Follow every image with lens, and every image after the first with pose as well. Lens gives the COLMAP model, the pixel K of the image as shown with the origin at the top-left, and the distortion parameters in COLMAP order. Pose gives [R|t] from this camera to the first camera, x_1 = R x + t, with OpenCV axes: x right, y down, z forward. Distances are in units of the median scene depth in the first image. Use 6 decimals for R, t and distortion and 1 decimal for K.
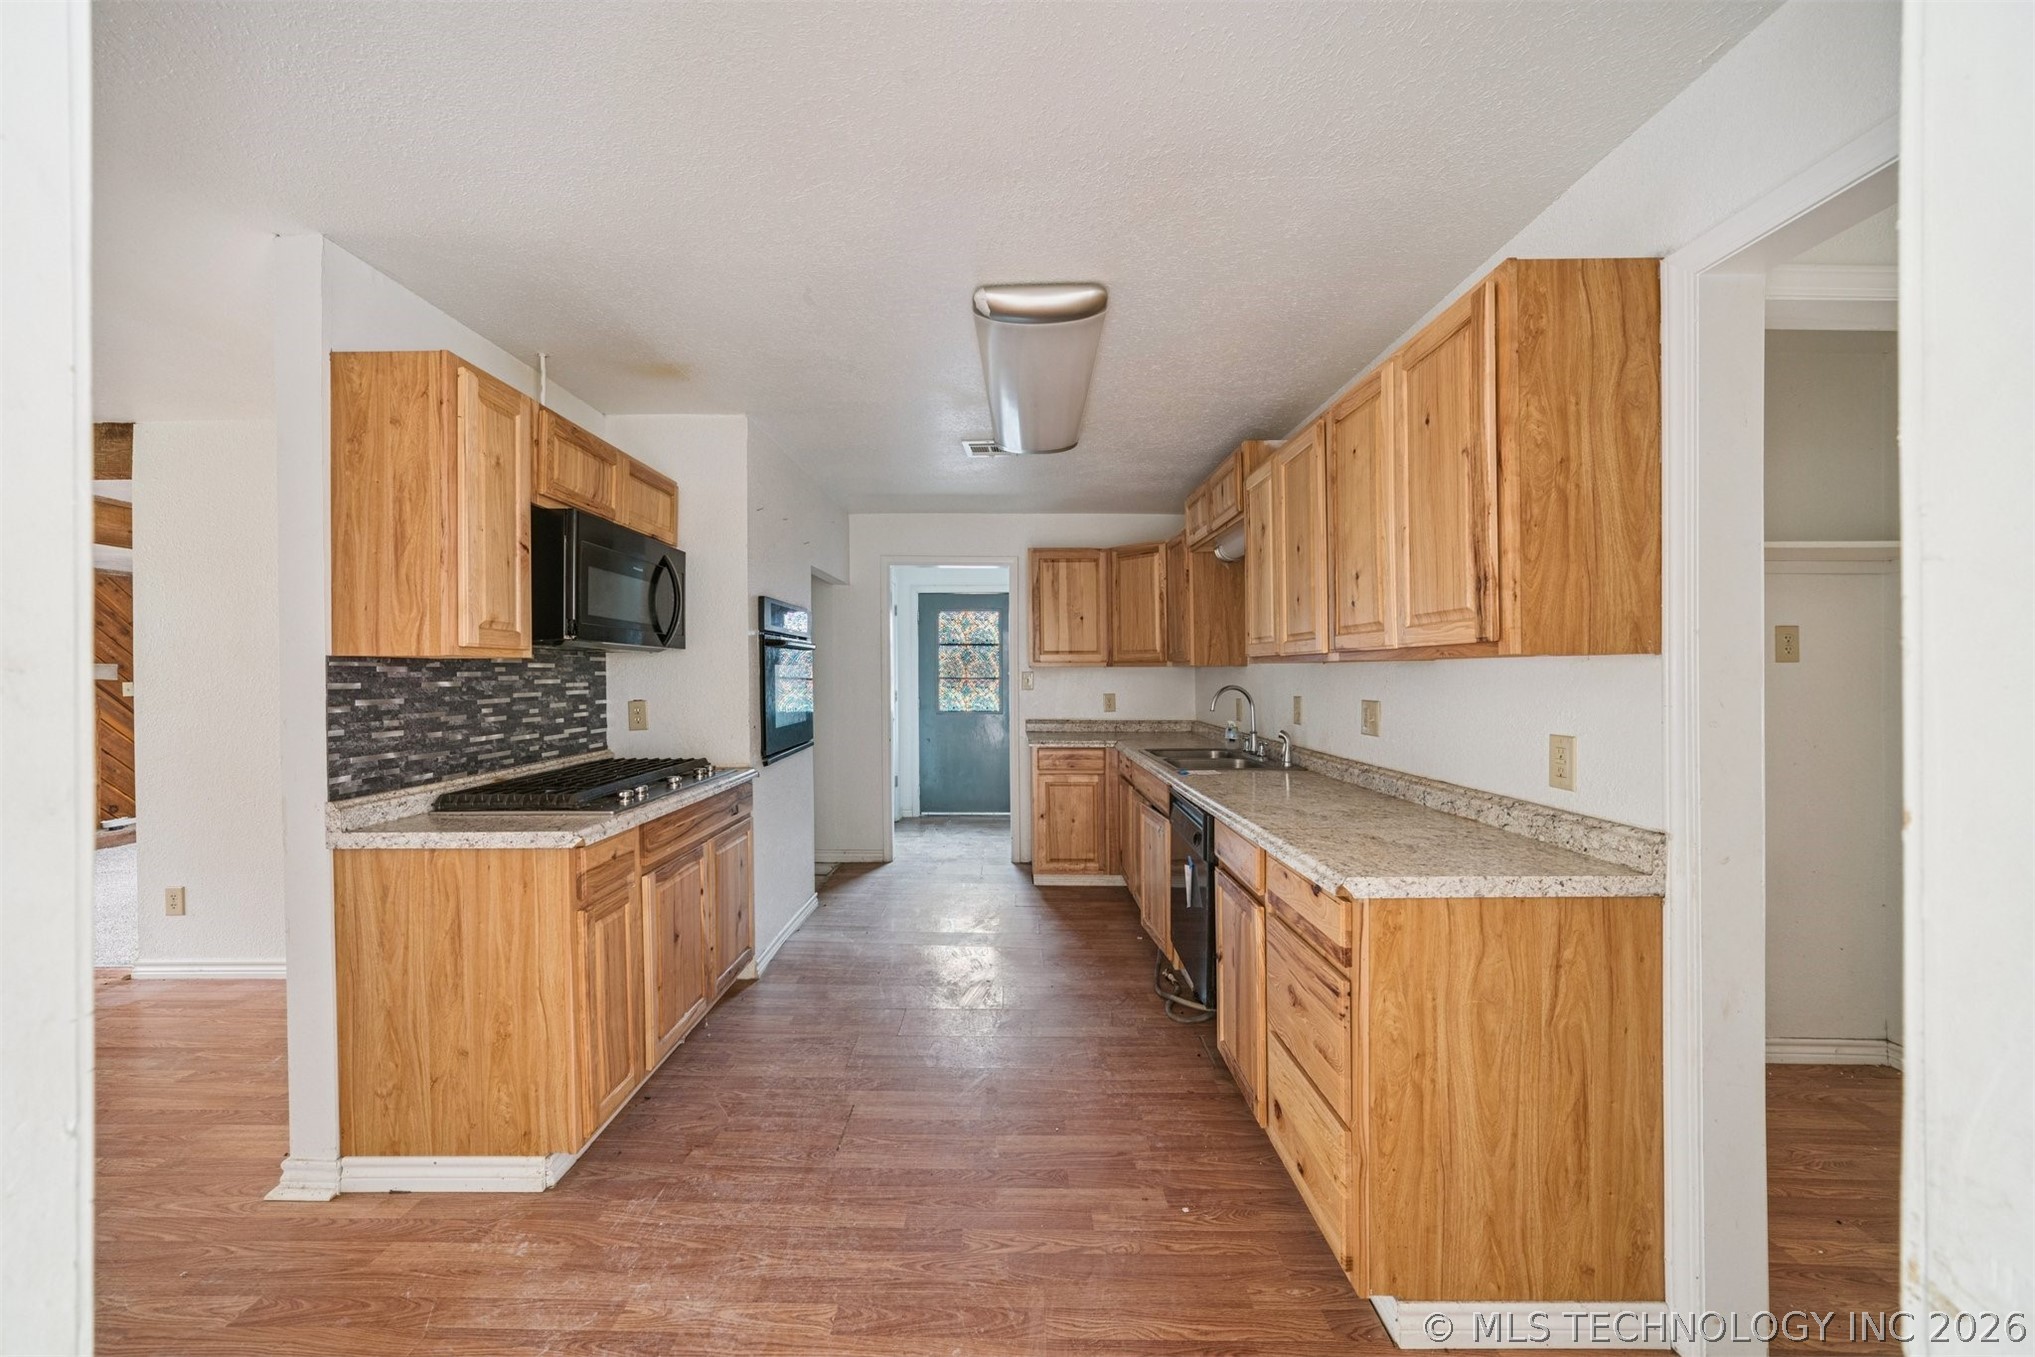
lens RADIAL K [[717.6, 0, 1043.2], [0, 717.6, 683.9], [0, 0, 1]] dist [-0.020034, 0.003669]
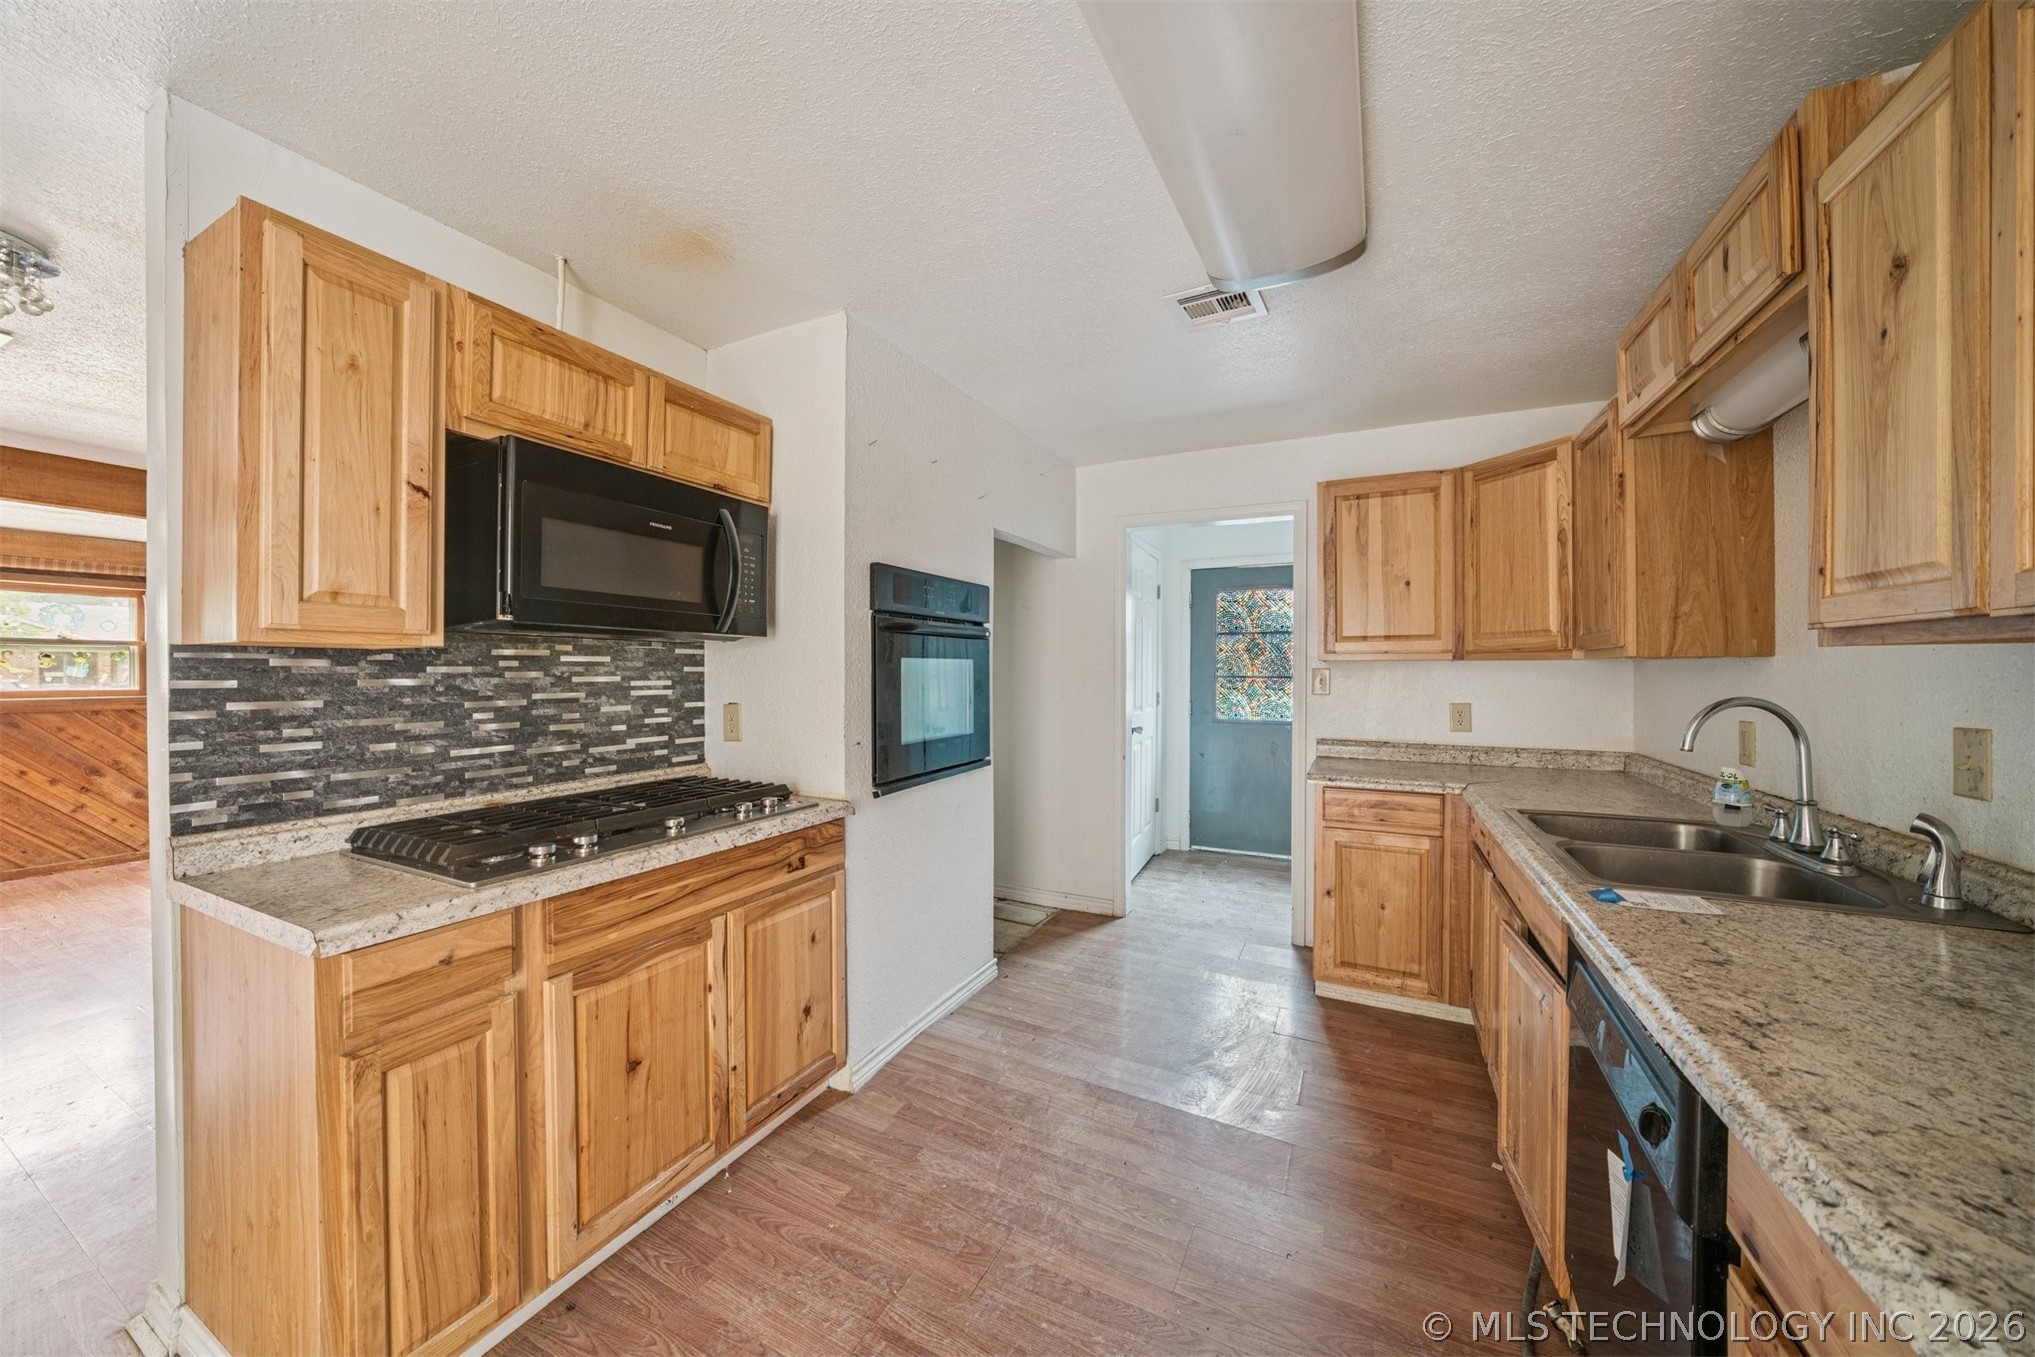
lens RADIAL K [[717.6, 0, 1013.4], [0, 717.6, 683.3], [0, 0, 1]] dist [-0.020034, 0.003669]
pose [[0.876066, 0.010120, -0.482085, 0.083512], [-0.009224, 0.999949, 0.004229, -0.005346], [0.482103, 0.000742, 0.876114, 0.442090]]
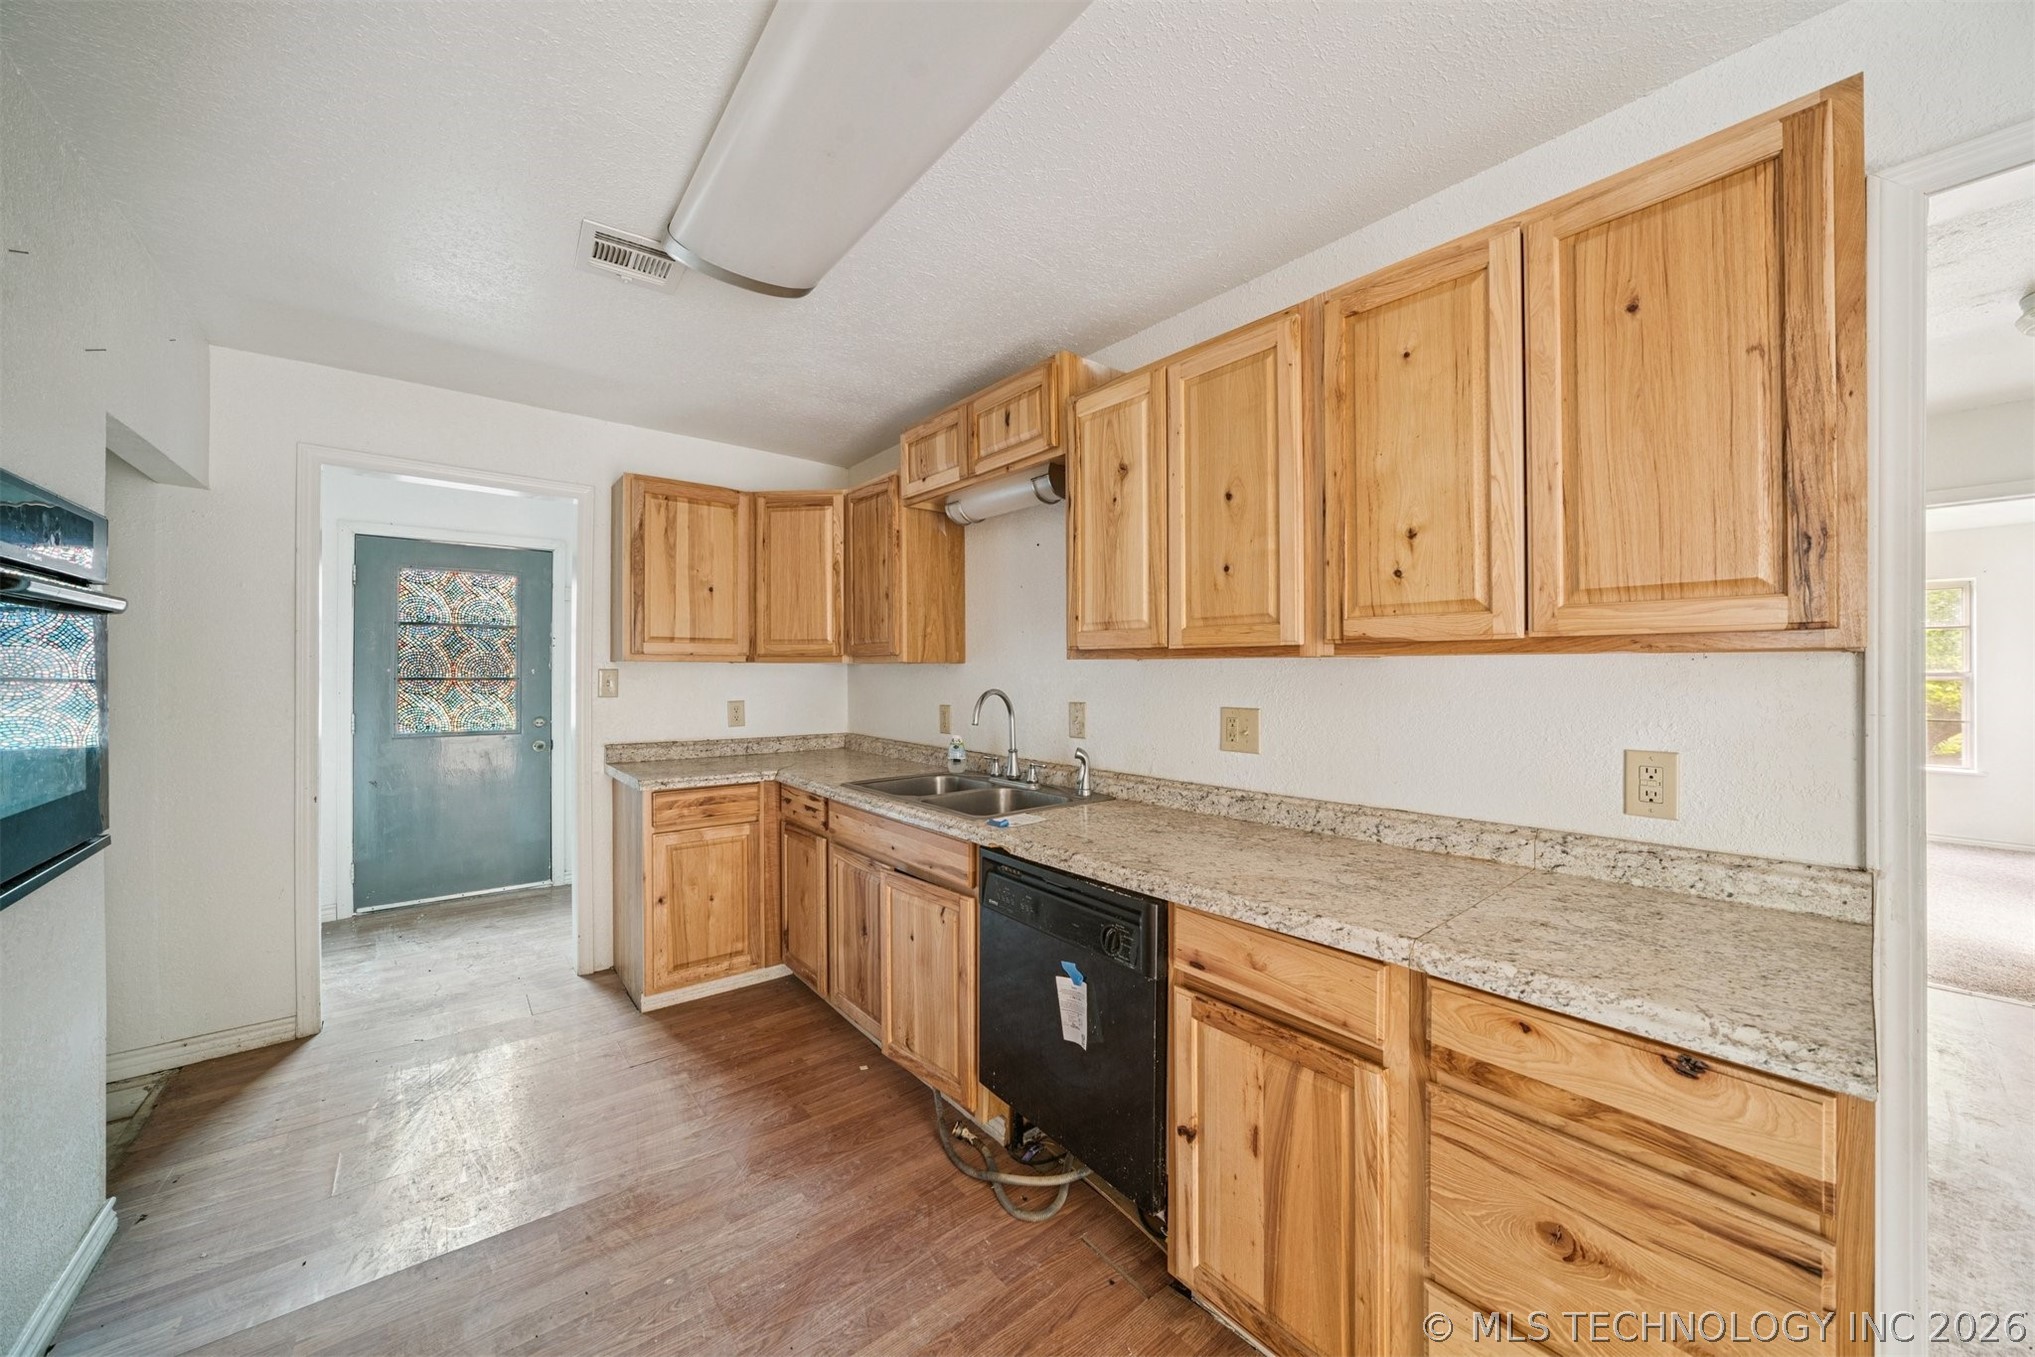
lens RADIAL K [[717.6, 0, 1016.3], [0, 717.6, 672.6], [0, 0, 1]] dist [-0.020034, 0.003669]
pose [[0.798850, 0.004447, 0.601514, -0.188700], [0.005286, 0.999882, -0.014412, -0.004580], [-0.601507, 0.014692, 0.798733, 0.460540]]
